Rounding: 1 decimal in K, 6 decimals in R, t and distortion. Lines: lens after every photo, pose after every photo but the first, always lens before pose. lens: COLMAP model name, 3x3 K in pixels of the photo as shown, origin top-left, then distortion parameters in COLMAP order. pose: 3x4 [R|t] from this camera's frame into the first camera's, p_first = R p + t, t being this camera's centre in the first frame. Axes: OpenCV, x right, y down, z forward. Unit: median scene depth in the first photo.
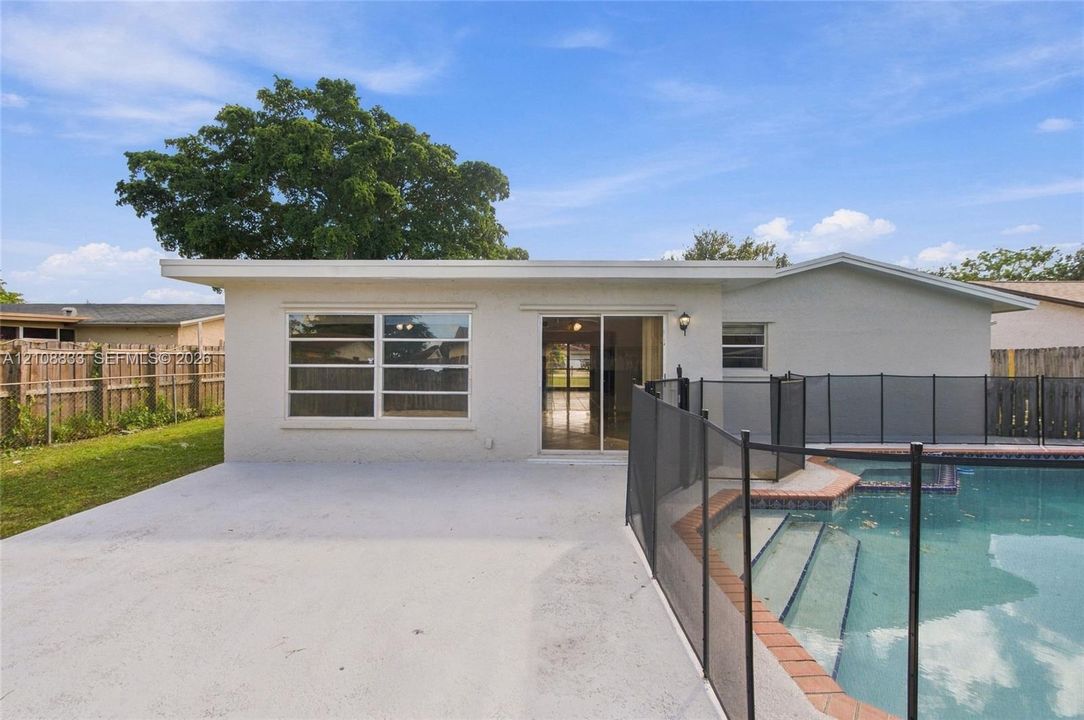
lens RADIAL K [[424.5, 0, 548.1], [0, 424.5, 353.5], [0, 0, 1]] dist [0.005320, -0.000130]
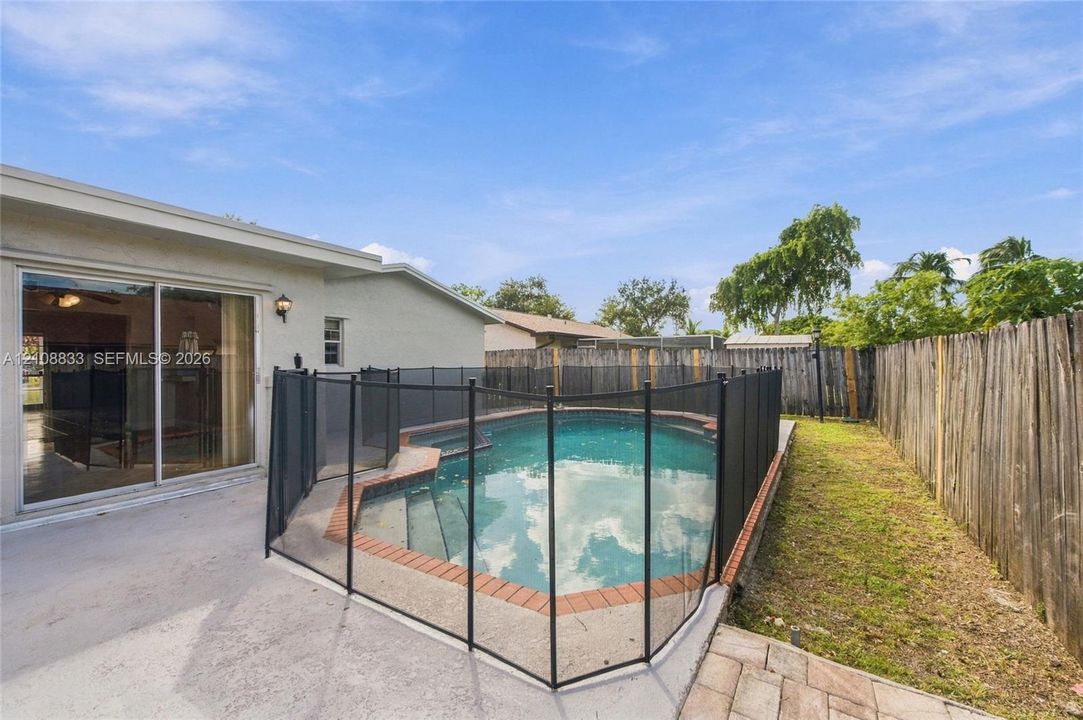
lens RADIAL K [[424.1, 0, 547.5], [0, 424.1, 353.5], [0, 0, 1]] dist [0.005320, -0.000130]
pose [[0.546528, 0.002796, 0.837436, -0.104744], [0.000873, 0.999992, -0.003908, 0.024567], [-0.837440, 0.002867, 0.546521, 0.092483]]
